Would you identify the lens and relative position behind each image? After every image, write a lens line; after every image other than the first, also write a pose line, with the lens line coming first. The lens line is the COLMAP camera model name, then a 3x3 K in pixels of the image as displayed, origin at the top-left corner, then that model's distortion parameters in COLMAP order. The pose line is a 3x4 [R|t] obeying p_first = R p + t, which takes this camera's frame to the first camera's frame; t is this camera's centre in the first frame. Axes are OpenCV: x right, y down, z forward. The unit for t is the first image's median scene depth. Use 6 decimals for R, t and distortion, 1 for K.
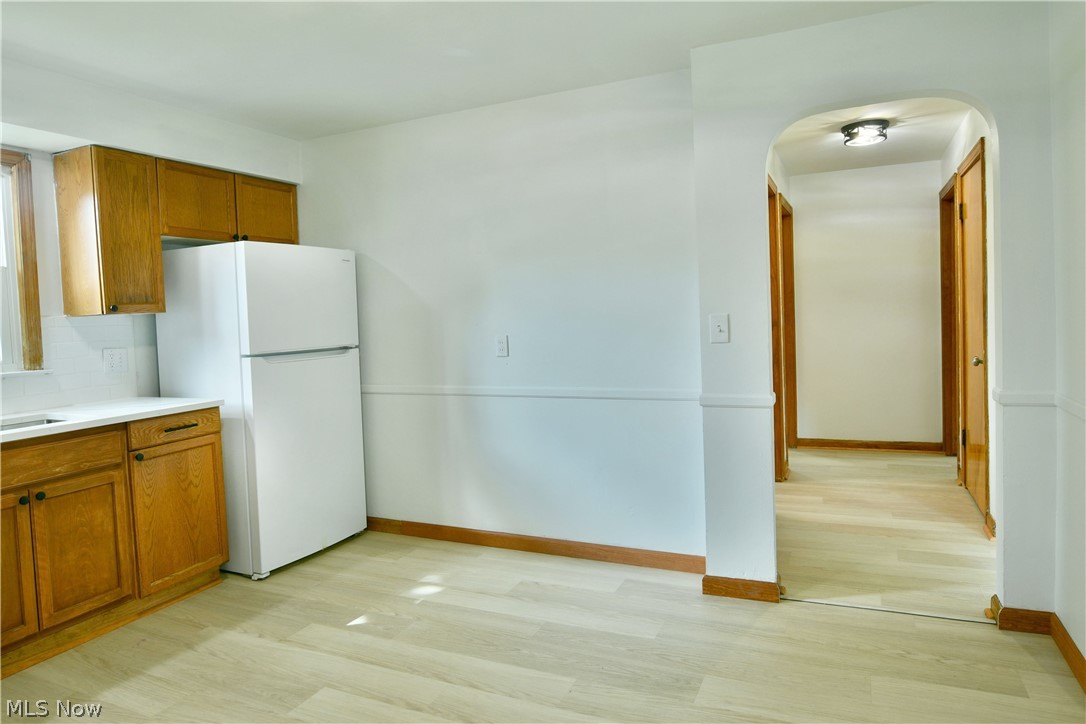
lens RADIAL K [[677.6, 0, 543.6], [0, 677.6, 343.1], [0, 0, 1]] dist [0.016973, -0.017899]
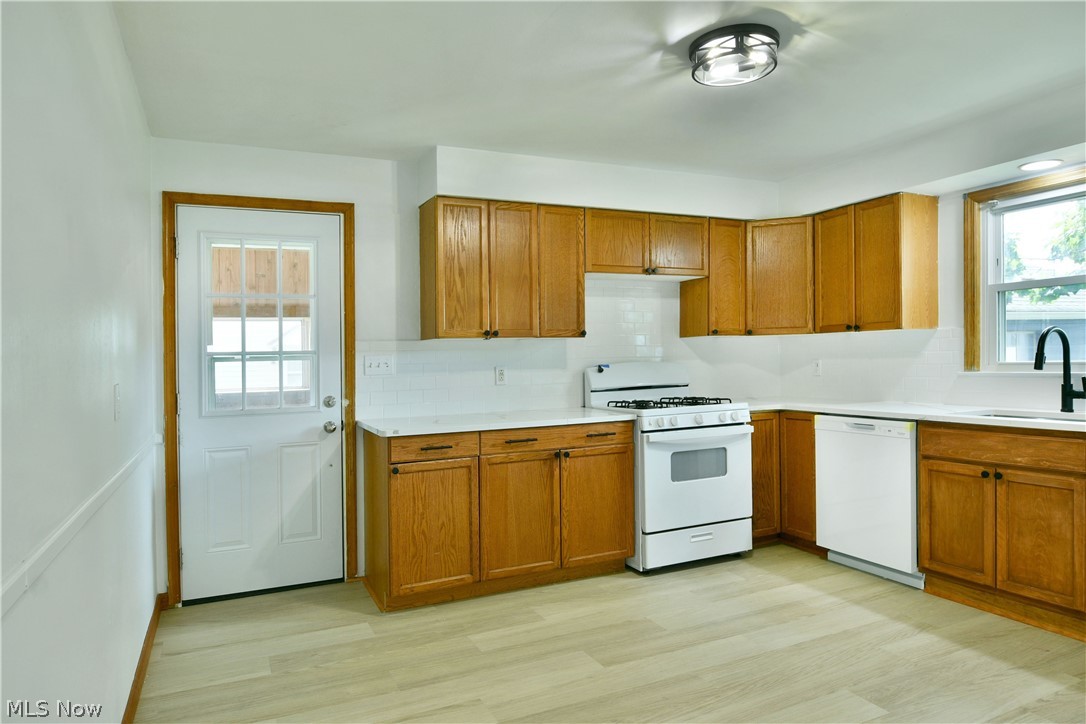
lens RADIAL K [[670.6, 0, 526.6], [0, 670.6, 382.8], [0, 0, 1]] dist [-0.019113, -0.003210]
pose [[-0.653558, 0.076951, -0.752955, 0.624371], [0.013352, 0.995836, 0.090184, -0.048558], [0.756759, 0.048887, -0.651863, 1.084928]]
